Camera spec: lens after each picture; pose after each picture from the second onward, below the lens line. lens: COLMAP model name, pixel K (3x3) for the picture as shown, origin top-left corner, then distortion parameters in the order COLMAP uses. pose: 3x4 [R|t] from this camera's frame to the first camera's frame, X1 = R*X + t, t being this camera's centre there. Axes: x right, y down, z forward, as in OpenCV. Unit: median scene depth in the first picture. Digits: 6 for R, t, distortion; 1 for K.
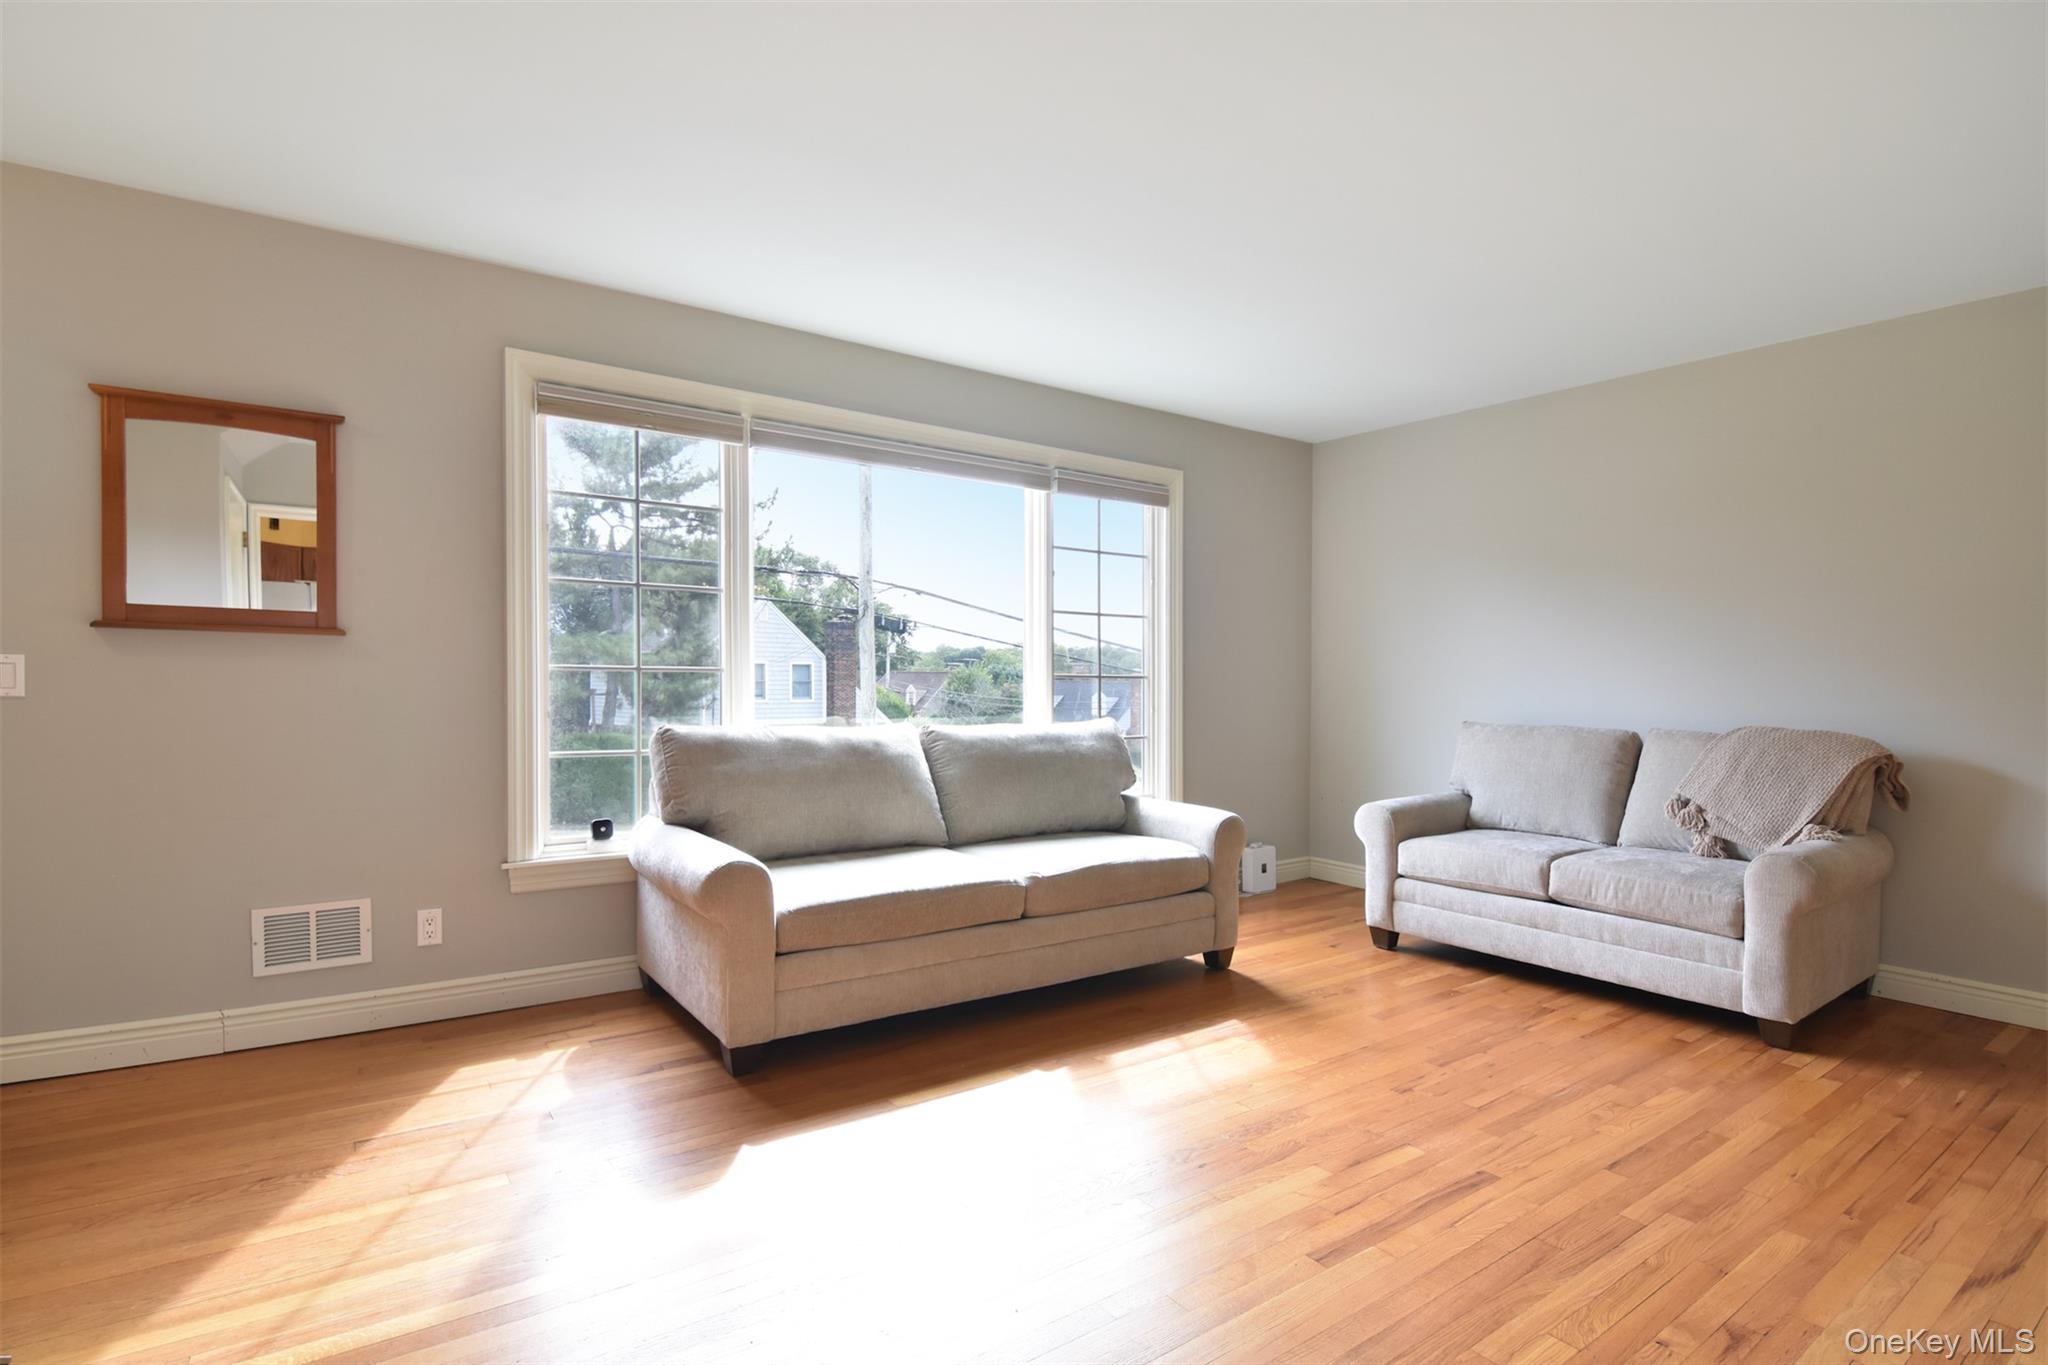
lens RADIAL K [[981.9, 0, 994.6], [0, 981.9, 671.3], [0, 0, 1]] dist [-0.002126, -0.000122]
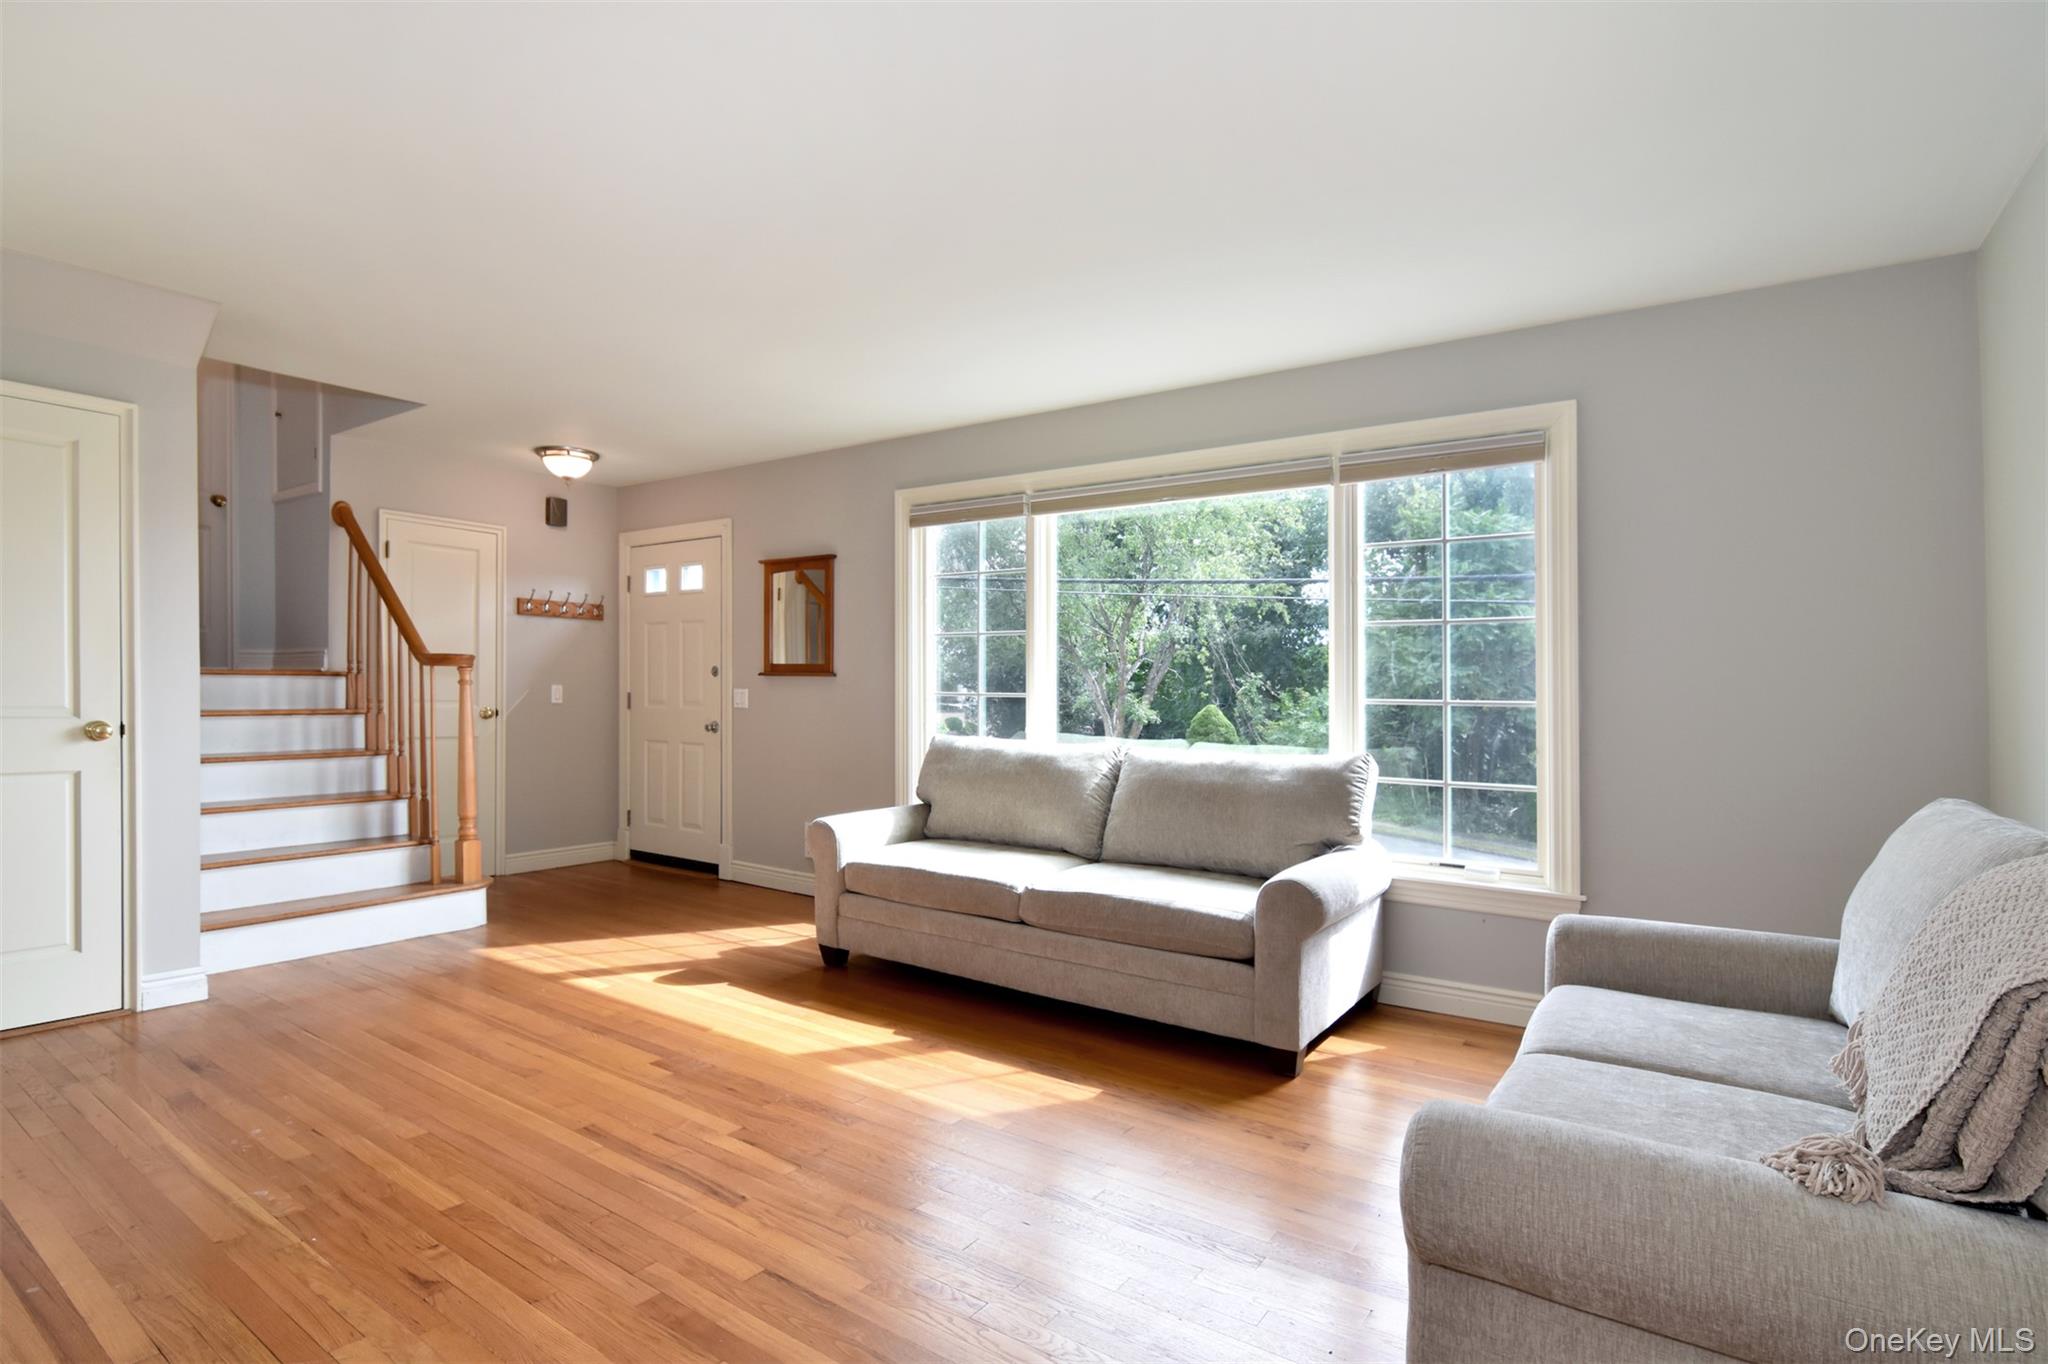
lens RADIAL K [[986.3, 0, 1075.3], [0, 986.3, 680.9], [0, 0, 1]] dist [-0.046026, 0.000289]
pose [[0.395144, -0.021811, -0.918360, 1.083504], [-0.012202, 0.999505, -0.028988, 0.019342], [0.918538, 0.022660, 0.394682, 0.655305]]
